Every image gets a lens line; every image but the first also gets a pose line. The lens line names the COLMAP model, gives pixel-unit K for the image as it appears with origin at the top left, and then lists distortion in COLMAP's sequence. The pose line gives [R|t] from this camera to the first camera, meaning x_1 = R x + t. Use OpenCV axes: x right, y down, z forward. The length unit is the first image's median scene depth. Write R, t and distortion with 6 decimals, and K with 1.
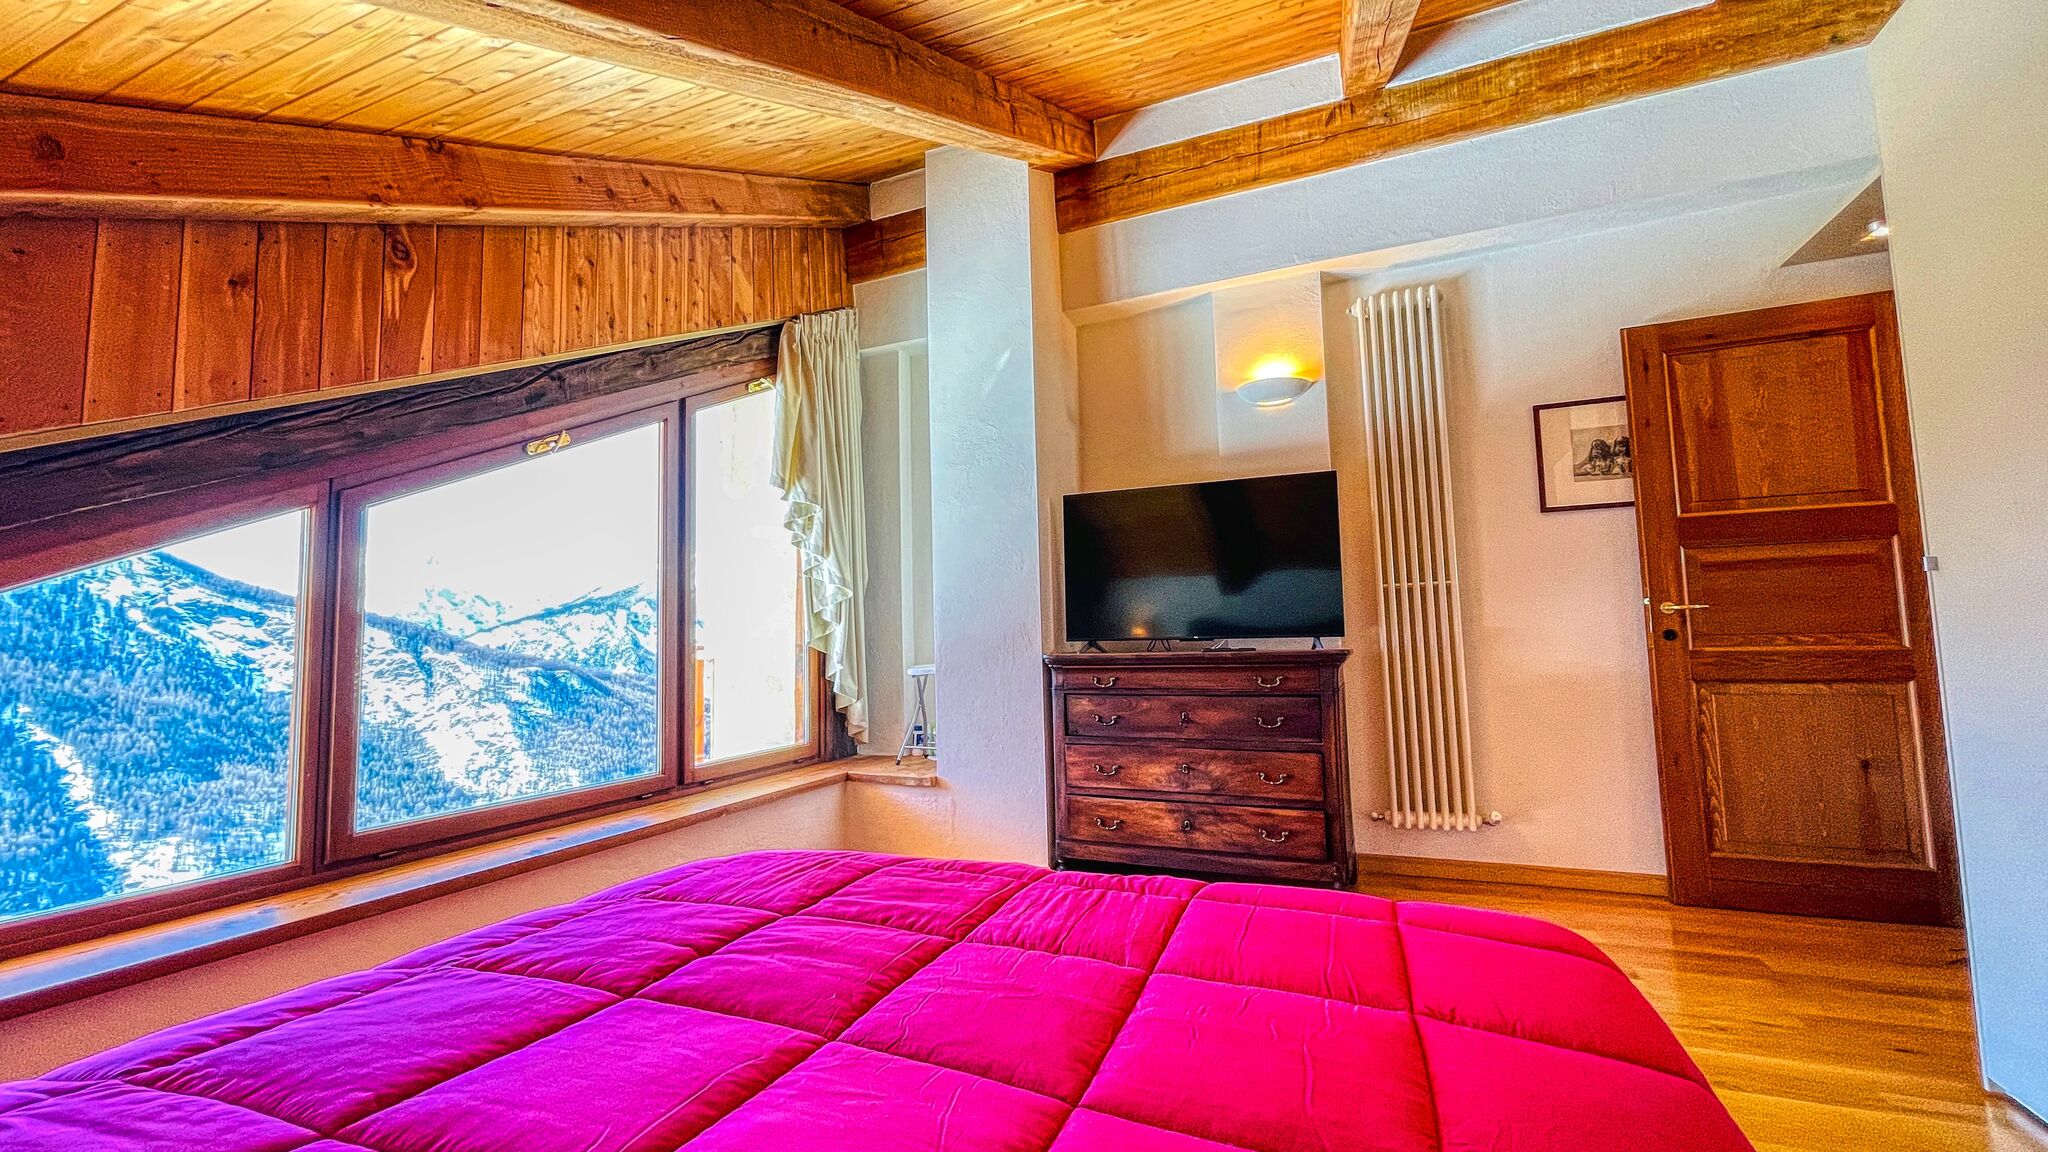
lens RADIAL K [[824.3, 0, 1014.5], [0, 824.3, 573.8], [0, 0, 1]] dist [0.001184, -0.000388]
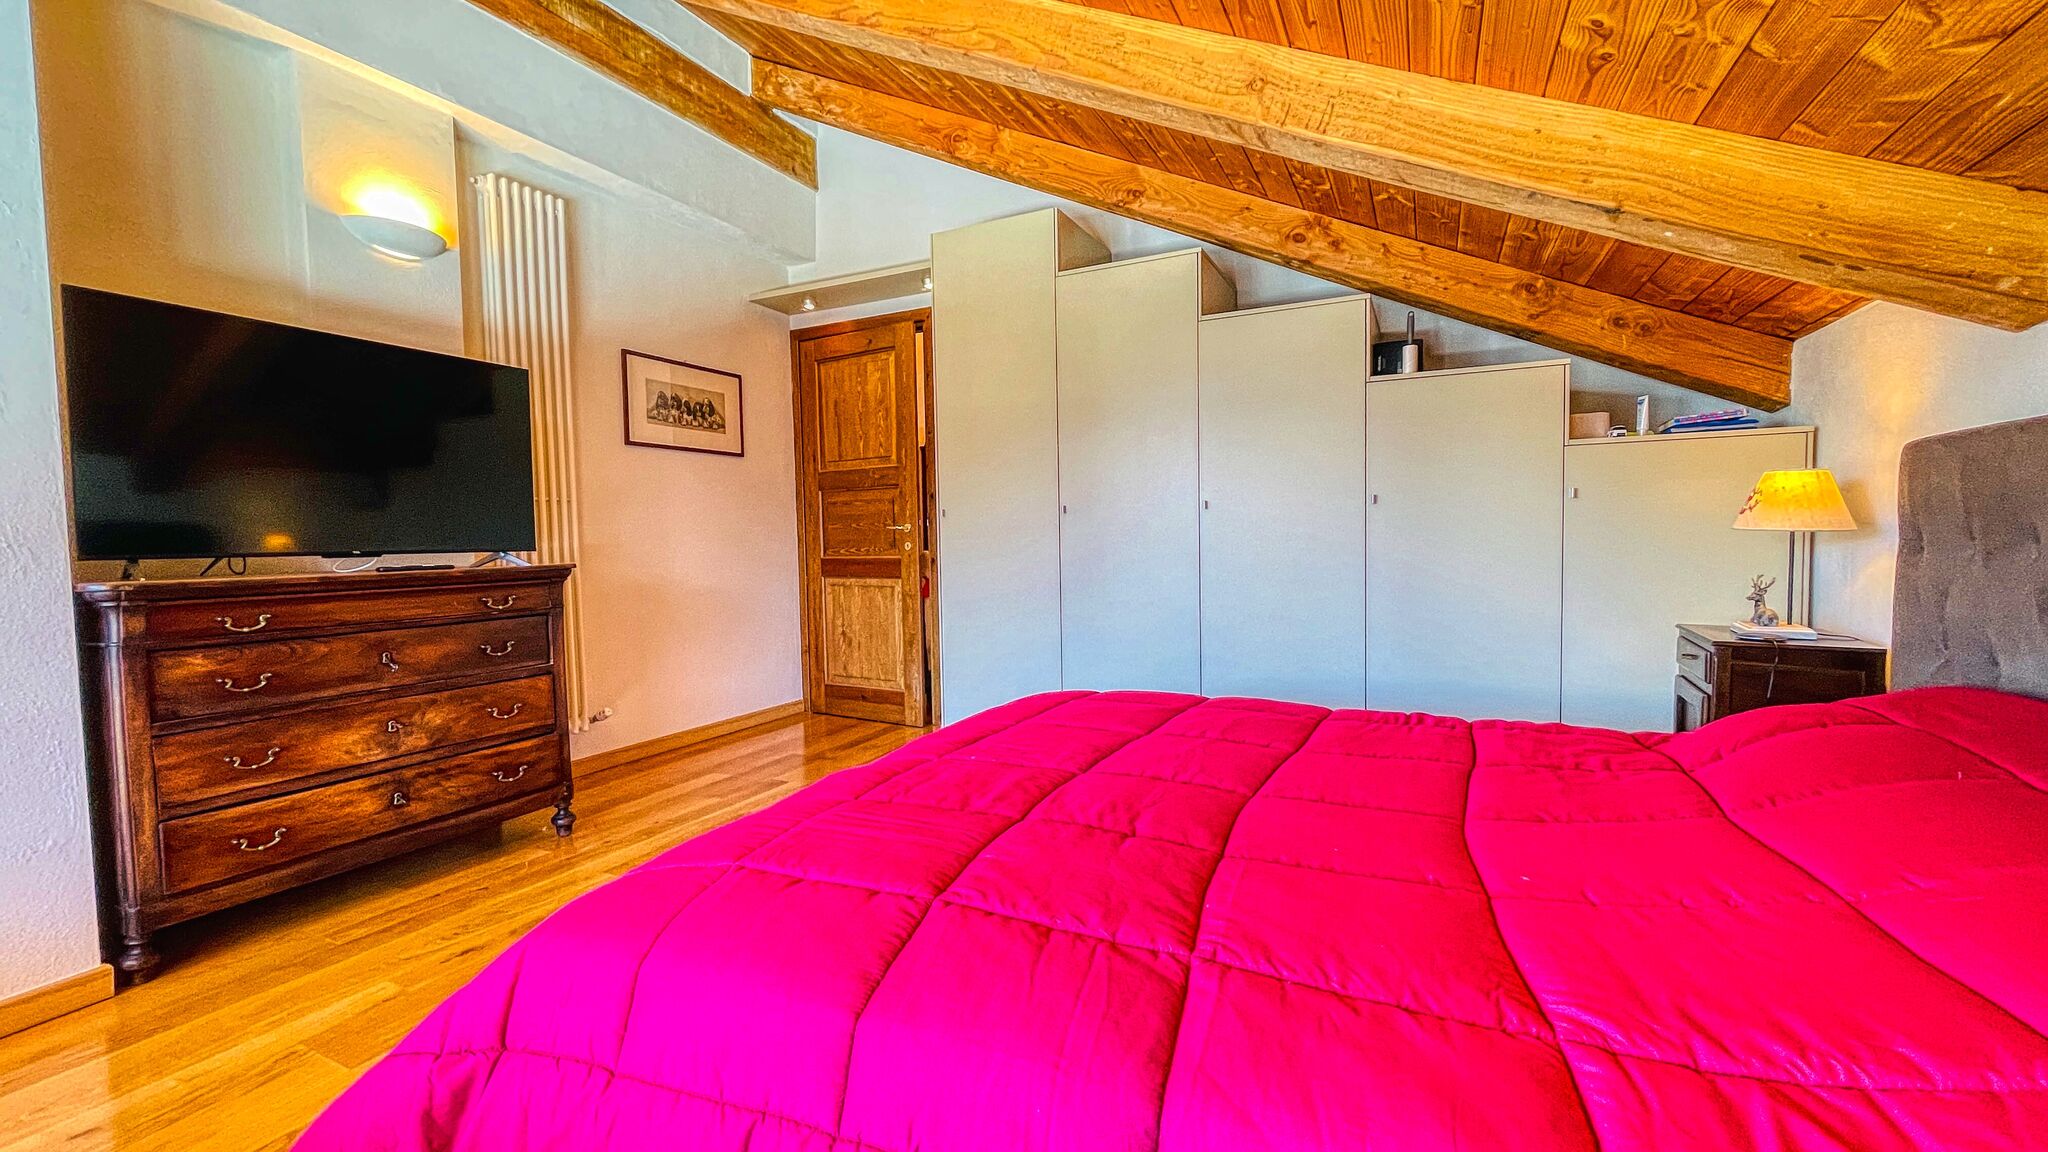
lens RADIAL K [[824.3, 0, 1028.7], [0, 824.3, 575.7], [0, 0, 1]] dist [0.001184, -0.000388]
pose [[0.035555, -0.026198, 0.999024, -0.489150], [-0.067101, 0.997338, 0.028542, 0.037520], [-0.997112, -0.068050, 0.033703, 0.383550]]
